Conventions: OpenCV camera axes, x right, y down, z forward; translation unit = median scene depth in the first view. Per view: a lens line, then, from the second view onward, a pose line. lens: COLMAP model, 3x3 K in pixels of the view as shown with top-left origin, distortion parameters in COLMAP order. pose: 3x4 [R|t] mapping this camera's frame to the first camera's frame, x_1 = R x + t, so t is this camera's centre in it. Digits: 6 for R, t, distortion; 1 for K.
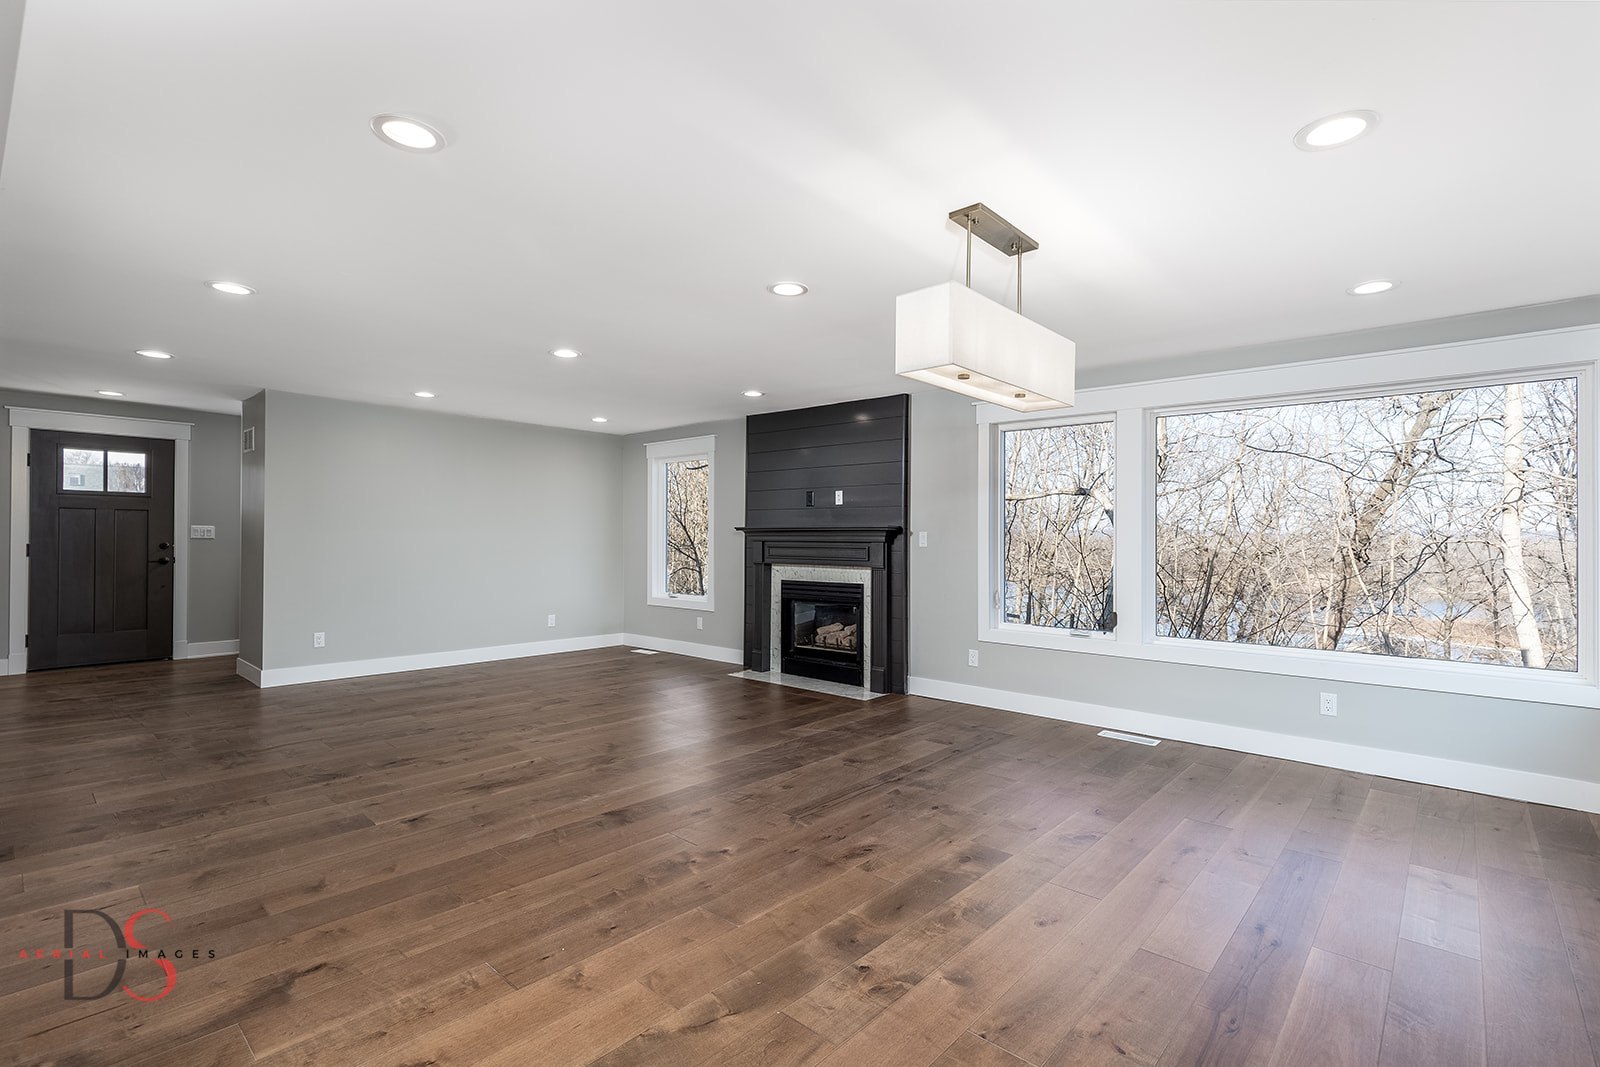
lens RADIAL K [[718.9, 0, 814.6], [0, 718.9, 532.3], [0, 0, 1]] dist [0.010899, 0.000162]
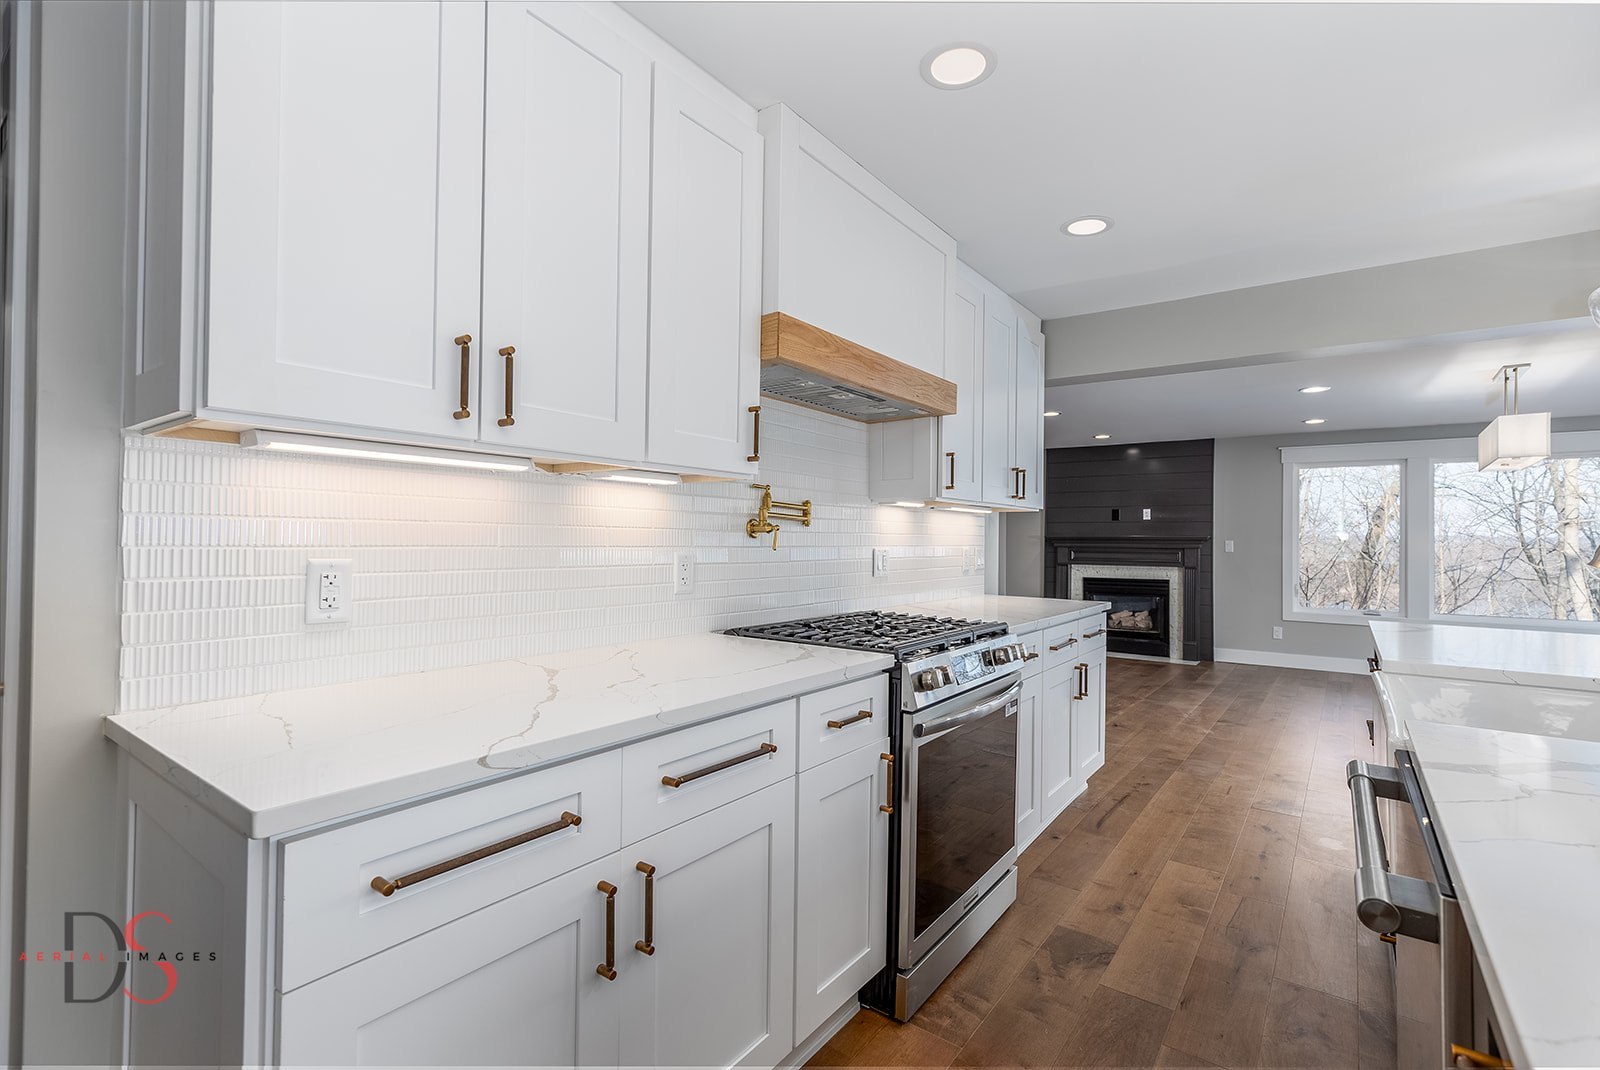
lens RADIAL K [[718.9, 0, 814.6], [0, 718.9, 533.8], [0, 0, 1]] dist [0.010899, 0.000162]
pose [[0.996491, 0.003850, 0.083606, -0.700499], [-0.003710, 0.999991, -0.001832, -0.007981], [-0.083613, 0.001516, 0.996497, -0.274539]]
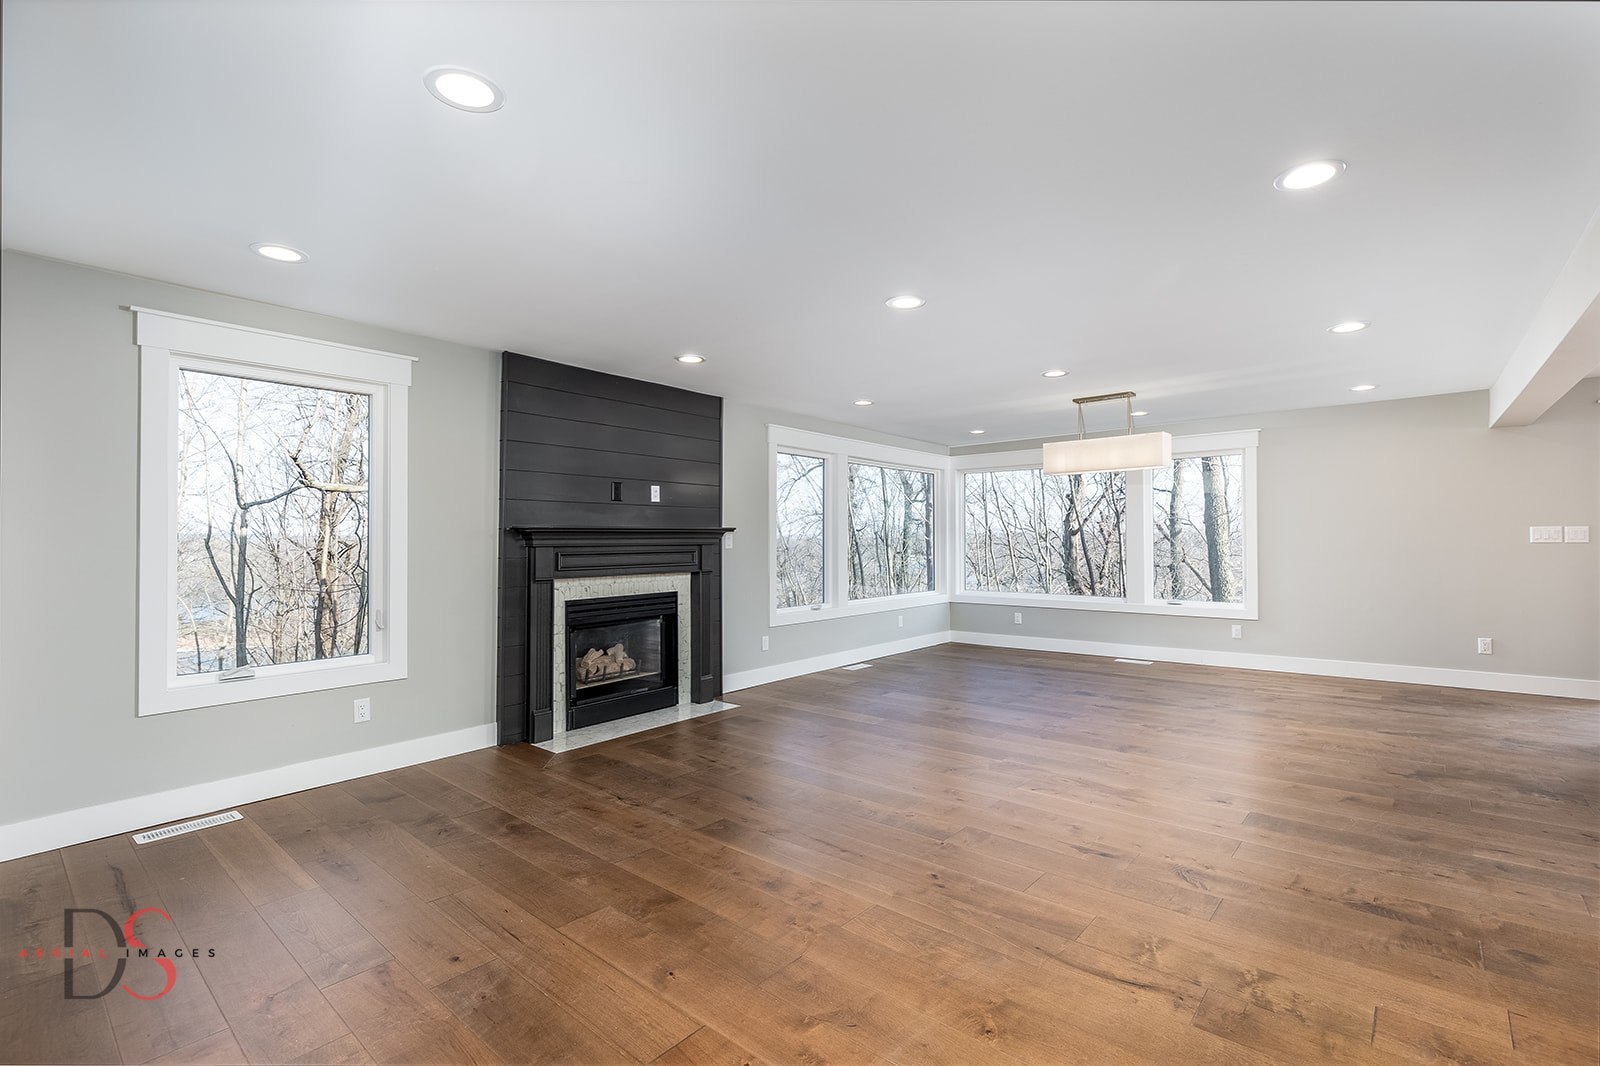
lens RADIAL K [[718.9, 0, 814.6], [0, 718.9, 531.8], [0, 0, 1]] dist [0.010899, 0.000162]
pose [[-0.019269, 0.004992, 0.999802, -0.843615], [-0.002502, 0.999984, -0.005041, 0.000932], [-0.999811, -0.002599, -0.019256, 0.846284]]
